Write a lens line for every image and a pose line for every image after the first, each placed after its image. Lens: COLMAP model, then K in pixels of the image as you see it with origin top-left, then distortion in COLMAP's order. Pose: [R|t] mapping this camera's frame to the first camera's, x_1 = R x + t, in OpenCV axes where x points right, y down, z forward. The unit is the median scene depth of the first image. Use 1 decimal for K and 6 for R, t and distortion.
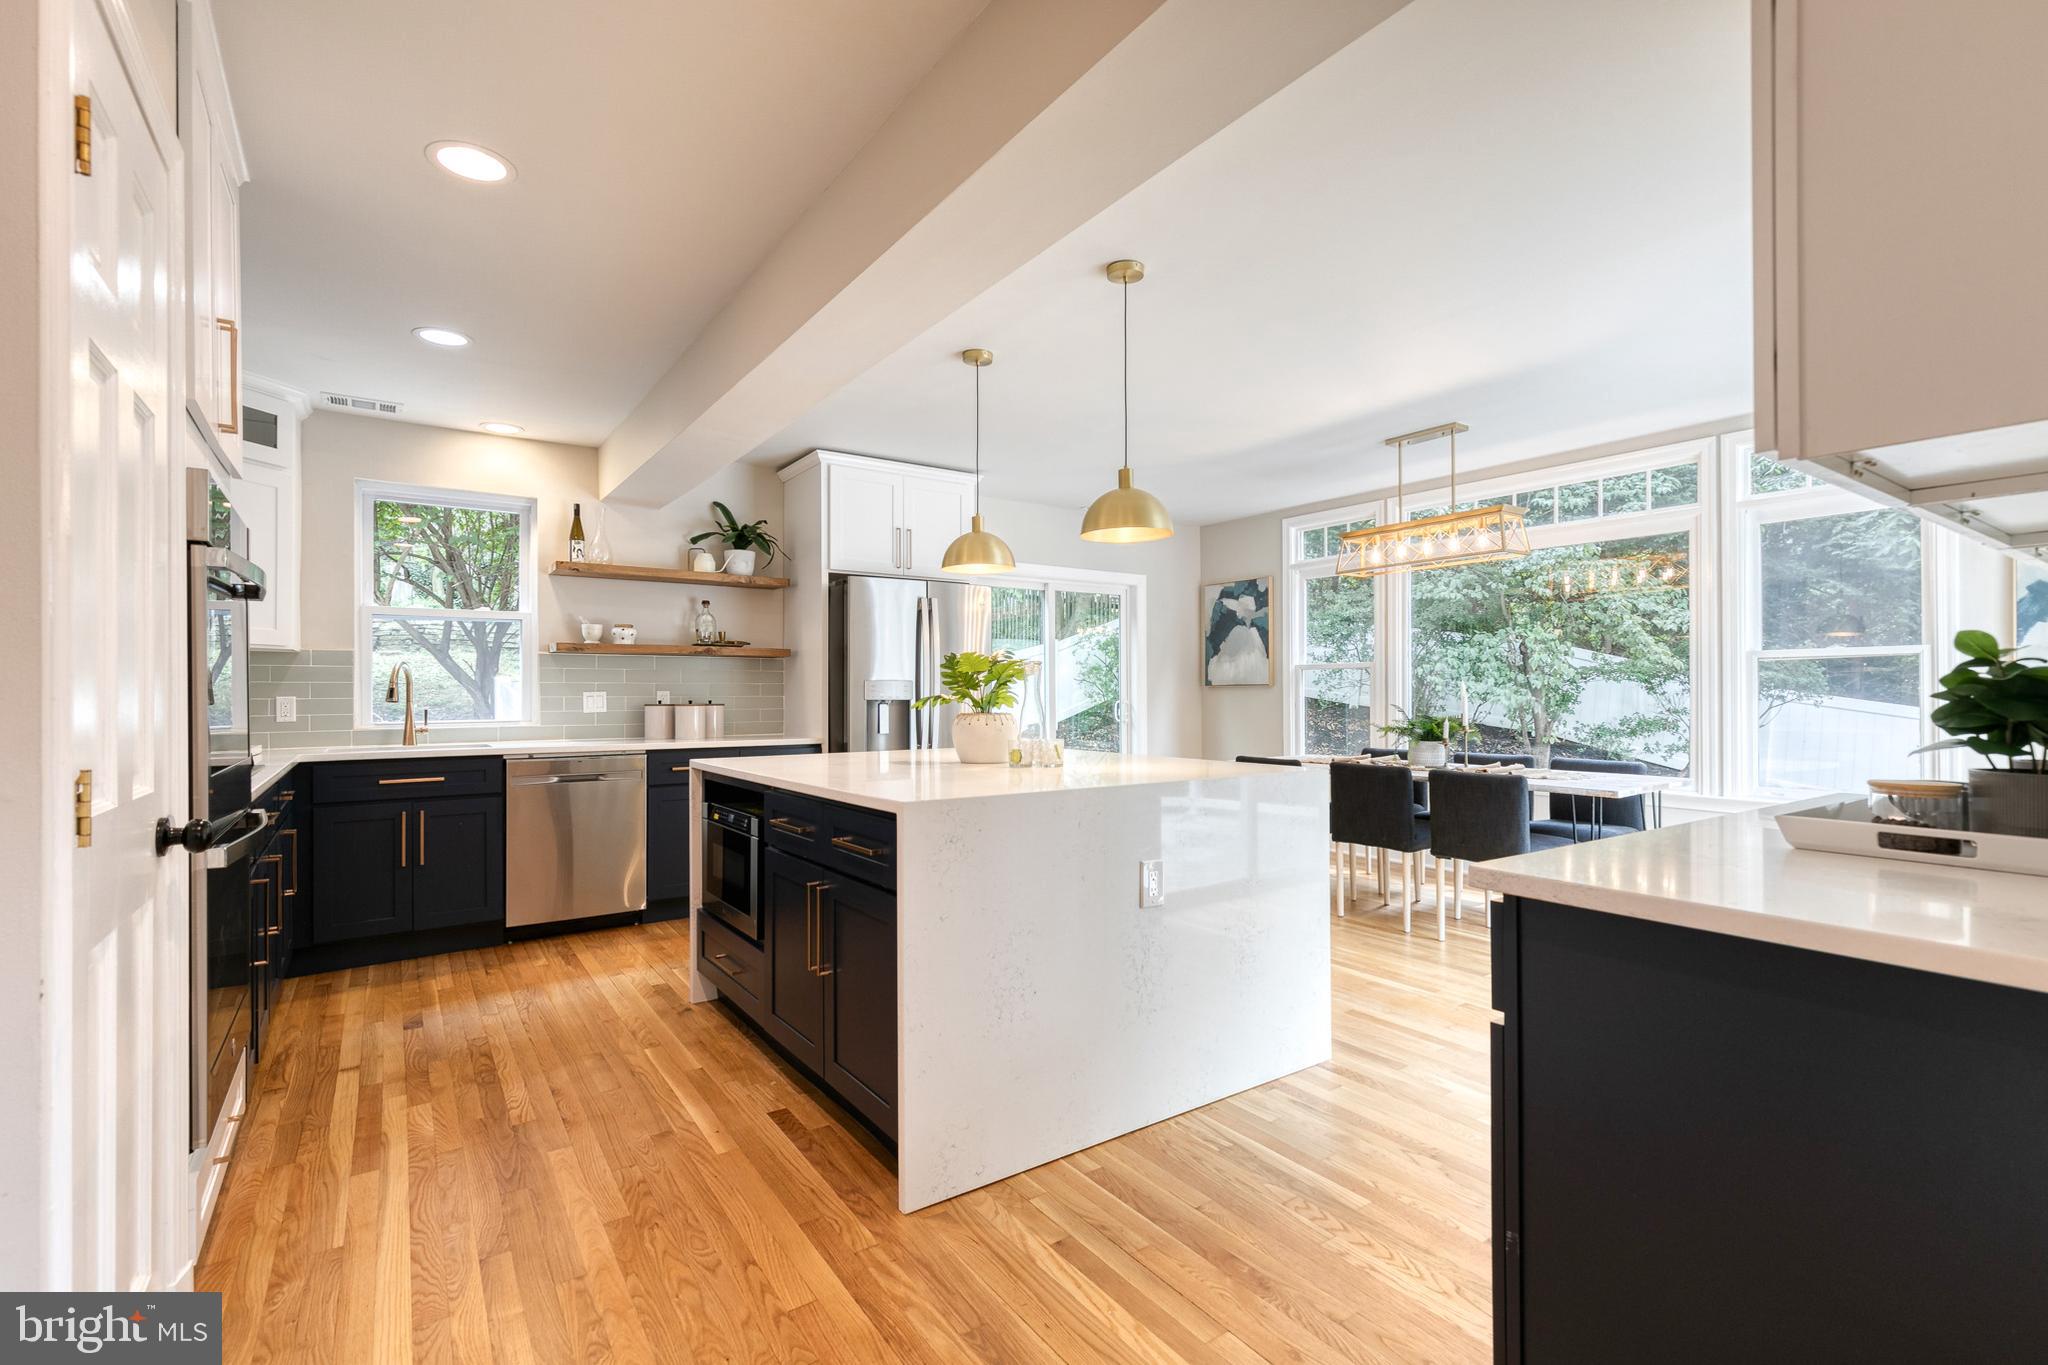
lens RADIAL K [[935.0, 0, 1032.4], [0, 935.0, 690.4], [0, 0, 1]] dist [0.007532, -0.001596]
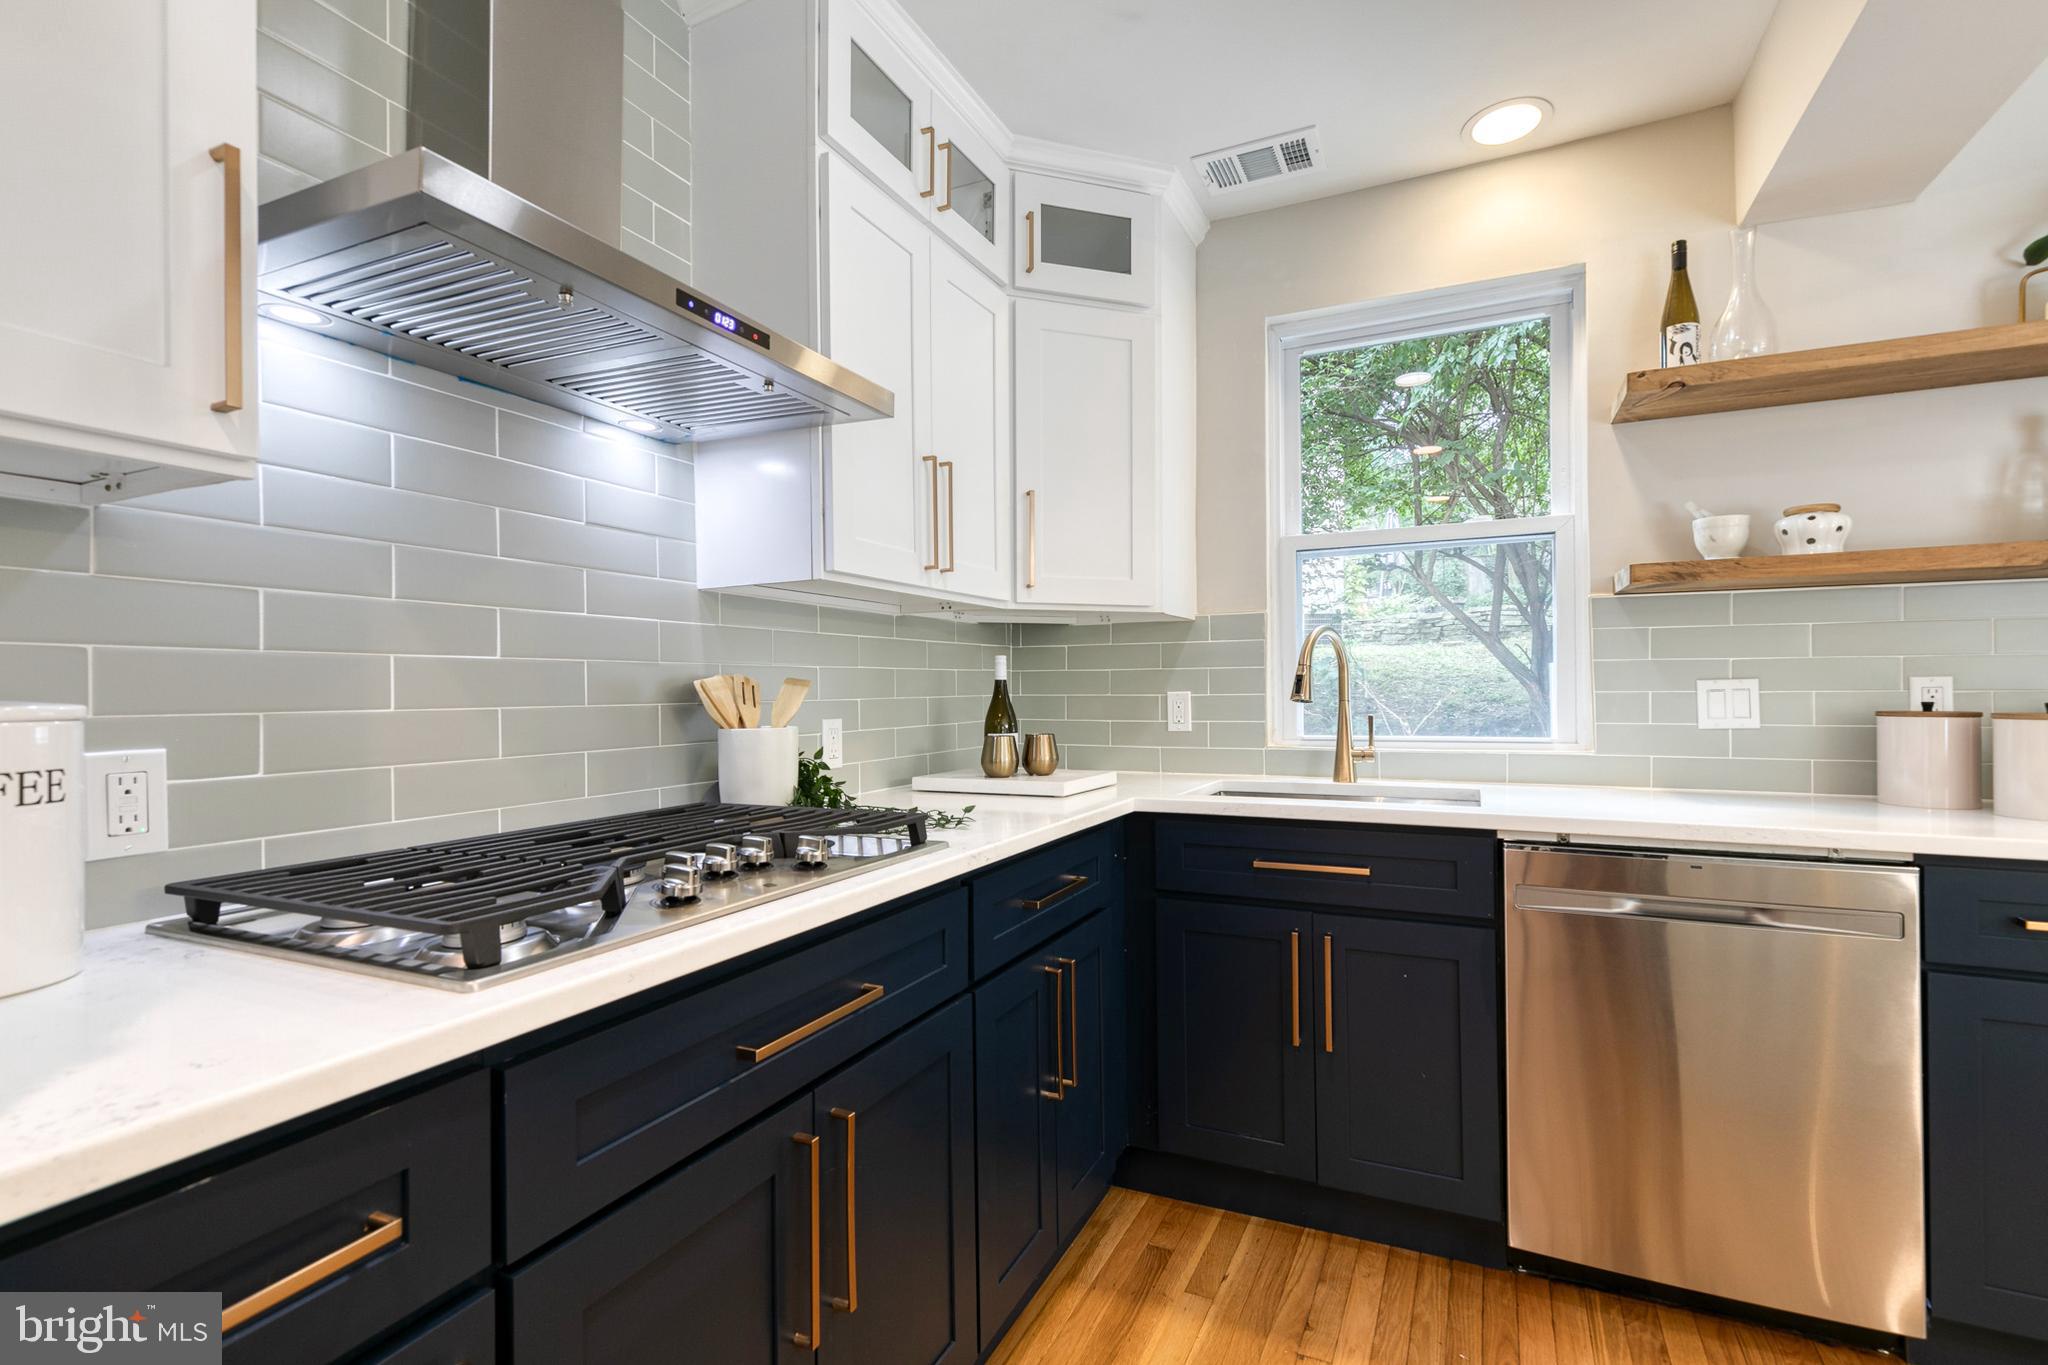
lens RADIAL K [[935.0, 0, 1037.9], [0, 935.0, 684.7], [0, 0, 1]] dist [0.007532, -0.001596]
pose [[0.507579, -0.004881, -0.861591, -0.264157], [0.006508, 0.999977, -0.001831, 0.002348], [0.861581, -0.004678, 0.507599, 0.525248]]
